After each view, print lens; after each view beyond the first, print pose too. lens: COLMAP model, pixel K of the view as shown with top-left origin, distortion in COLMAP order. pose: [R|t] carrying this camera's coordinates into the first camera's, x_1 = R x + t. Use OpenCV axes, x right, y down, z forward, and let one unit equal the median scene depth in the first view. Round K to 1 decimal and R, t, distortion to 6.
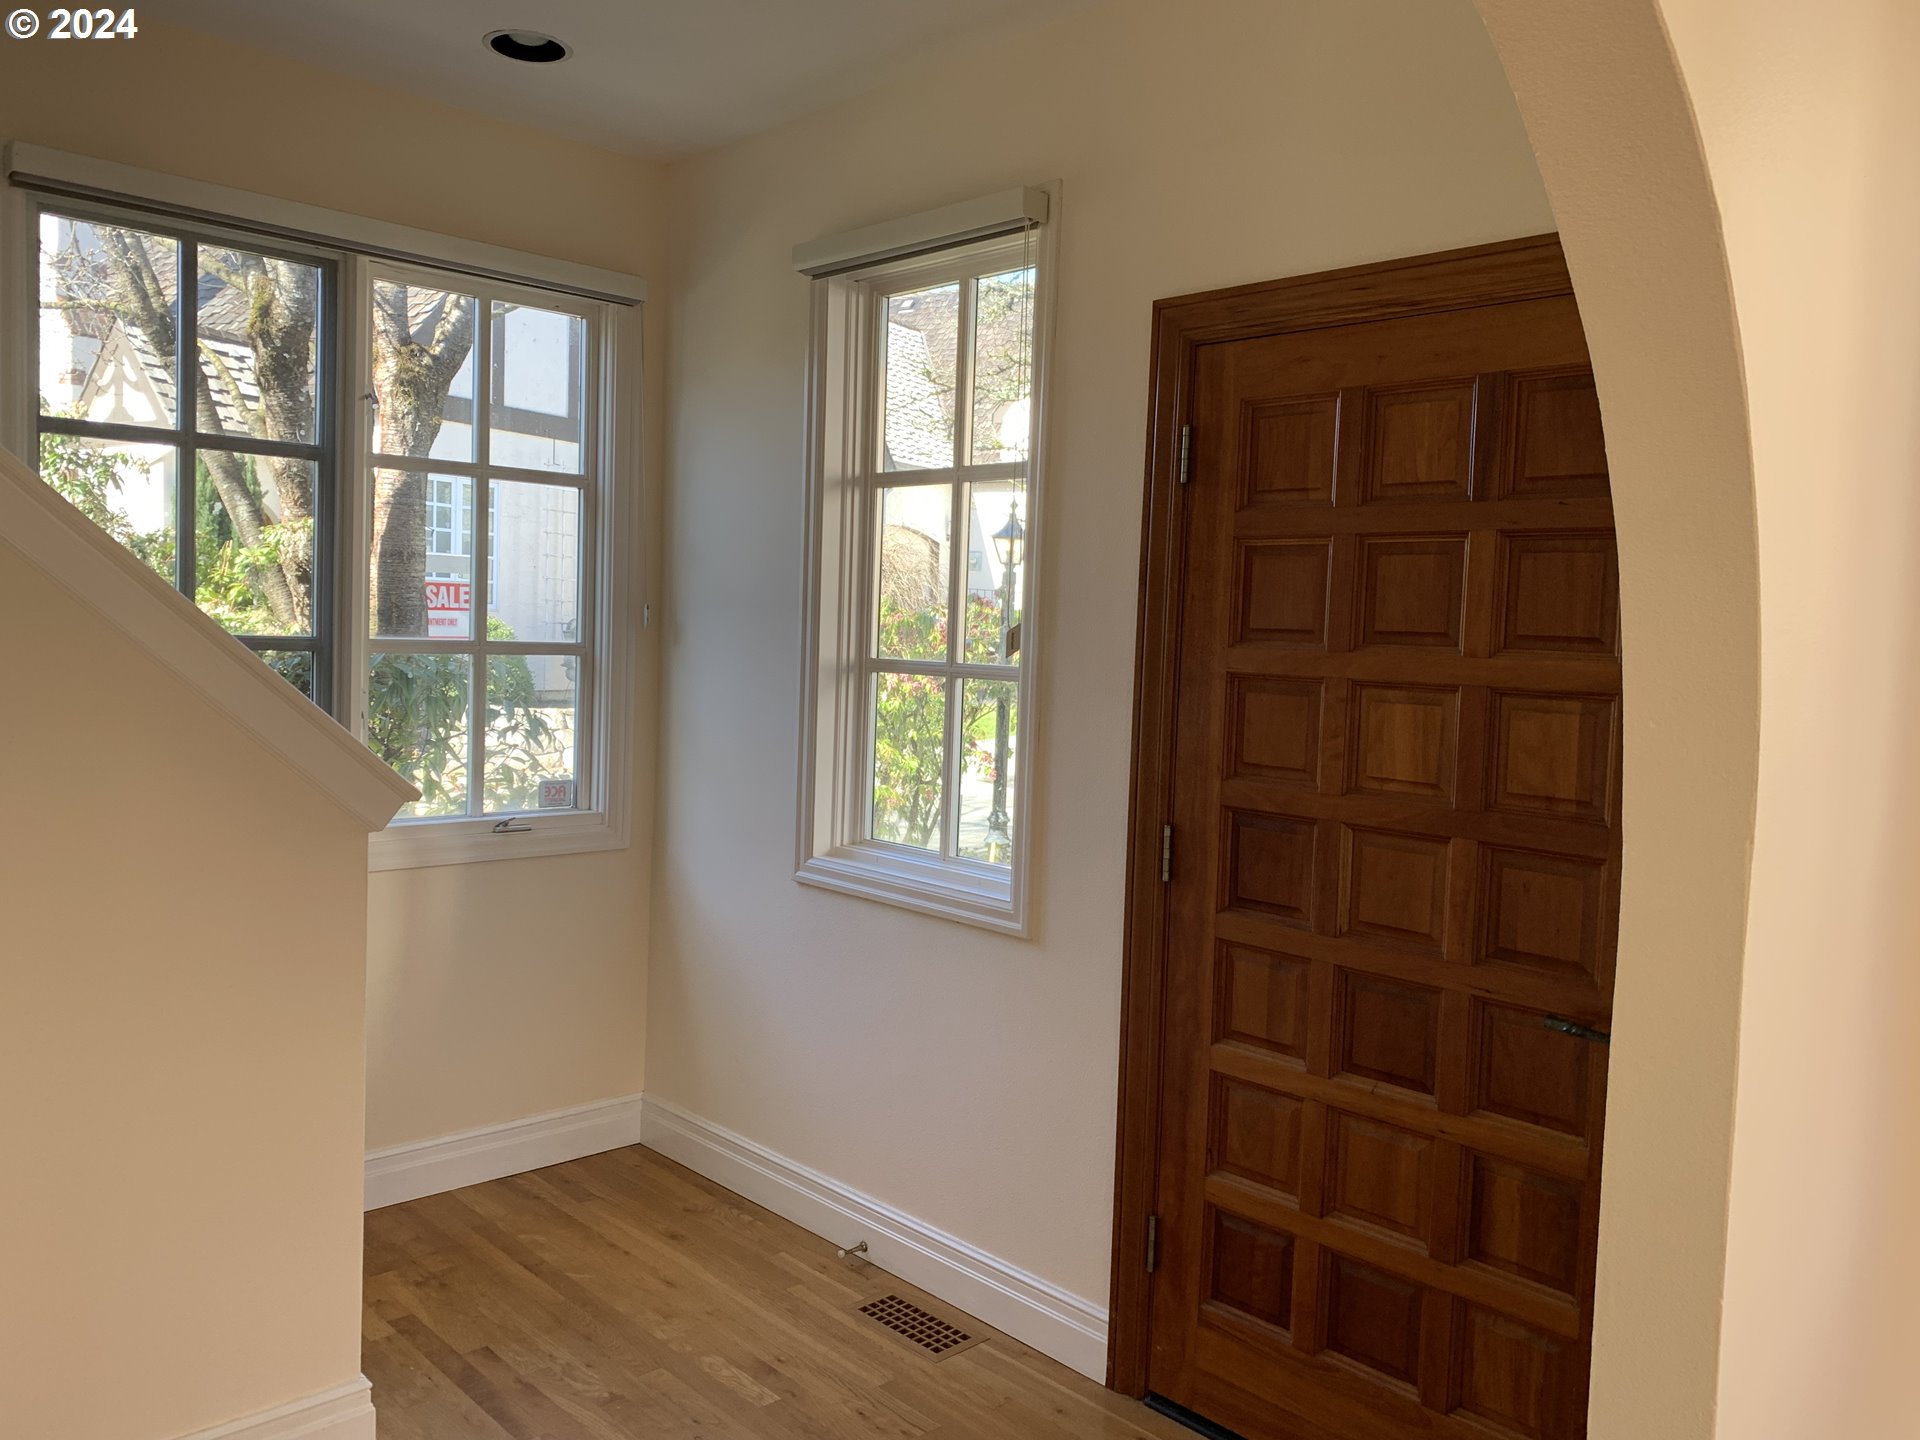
lens RADIAL K [[1477.4, 0, 941.8], [0, 1477.4, 712.0], [0, 0, 1]] dist [0.043325, -0.032264]
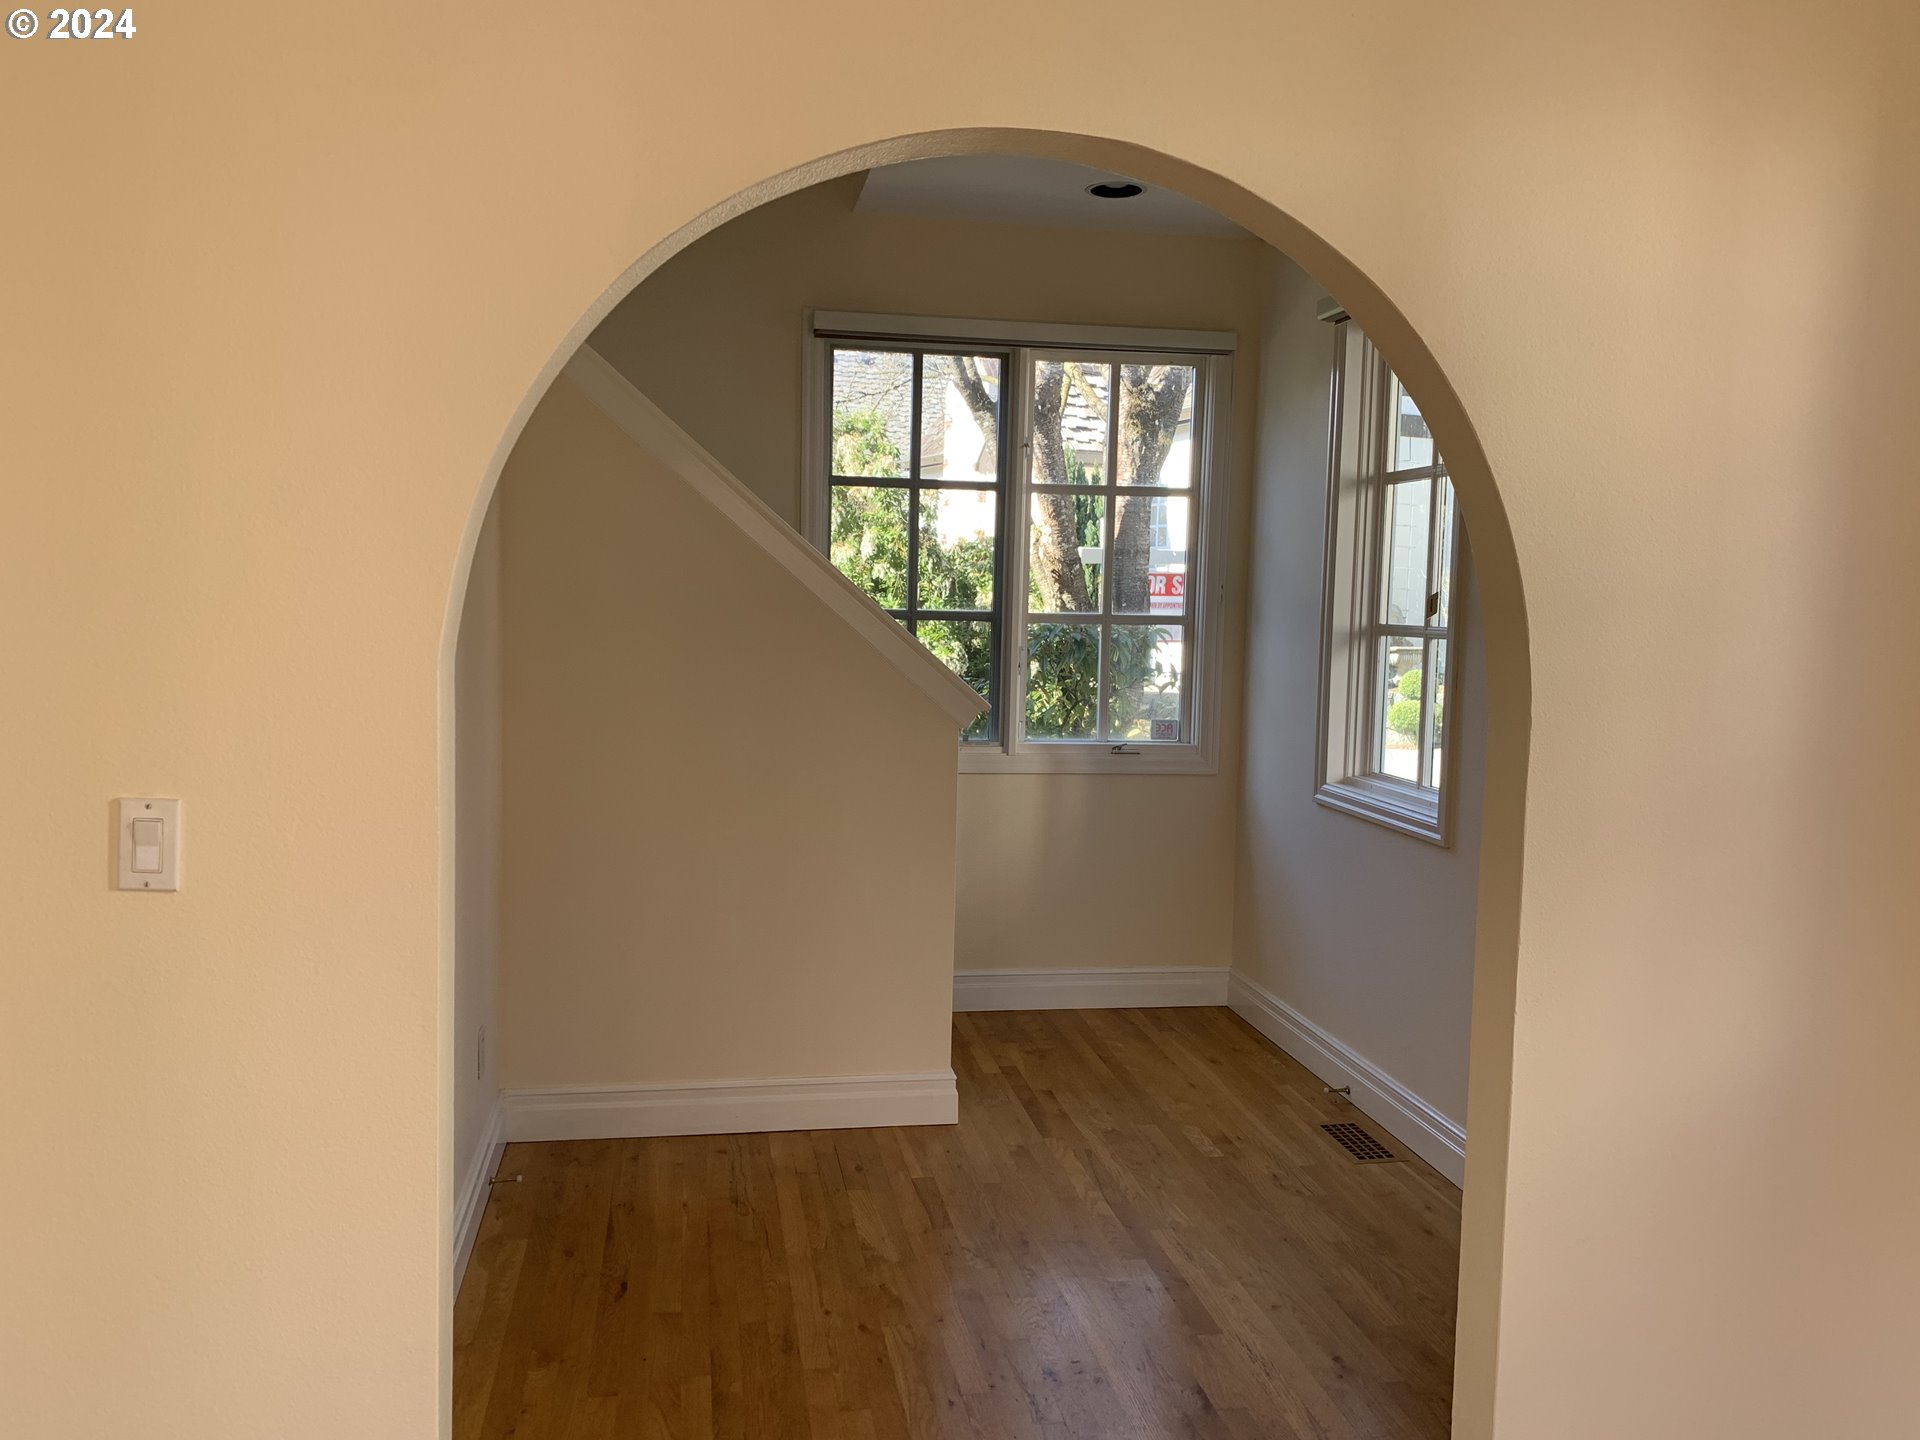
lens RADIAL K [[1477.4, 0, 964.2], [0, 1477.4, 712.0], [0, 0, 1]] dist [0.043325, -0.032264]
pose [[0.840571, 0.027208, -0.541017, 0.351827], [-0.023389, 0.999629, 0.013932, 0.028943], [0.541196, 0.000943, 0.840896, -0.241405]]
